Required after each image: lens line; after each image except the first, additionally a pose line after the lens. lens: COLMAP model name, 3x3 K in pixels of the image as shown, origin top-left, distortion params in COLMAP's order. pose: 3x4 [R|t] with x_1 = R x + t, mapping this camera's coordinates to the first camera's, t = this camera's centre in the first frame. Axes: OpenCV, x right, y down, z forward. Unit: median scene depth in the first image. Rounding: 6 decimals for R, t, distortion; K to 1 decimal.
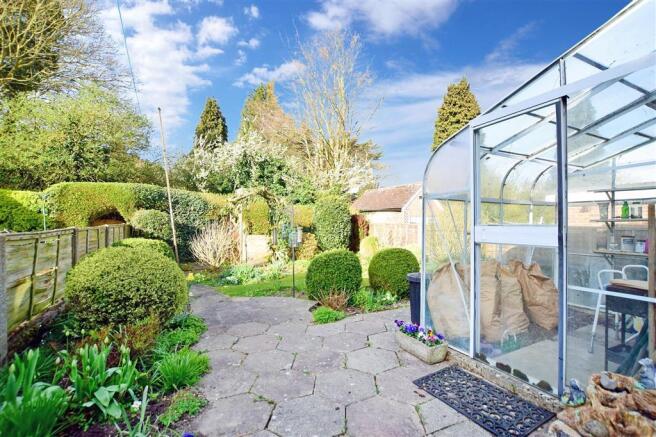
lens RADIAL K [[291.8, 0, 328.4], [0, 291.8, 218.8], [0, 0, 1]] dist [0.001847, 0.000124]
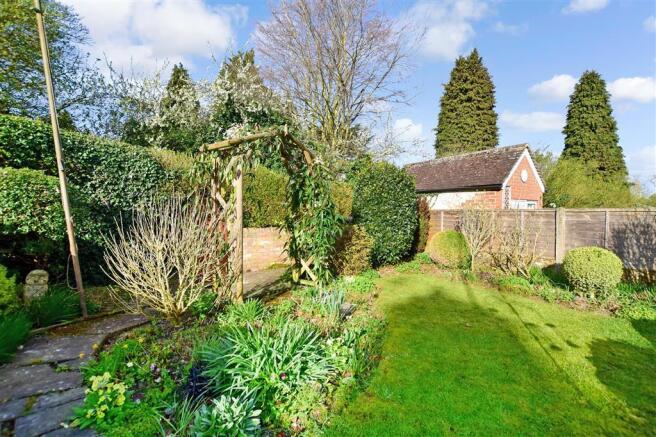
lens RADIAL K [[291.8, 0, 327.5], [0, 291.8, 217.0], [0, 0, 1]] dist [0.001847, 0.000124]
pose [[0.996556, 0.003418, 0.082857, -0.173350], [-0.004920, 0.999827, 0.017928, 0.024970], [-0.082781, -0.018274, 0.996400, 0.473709]]
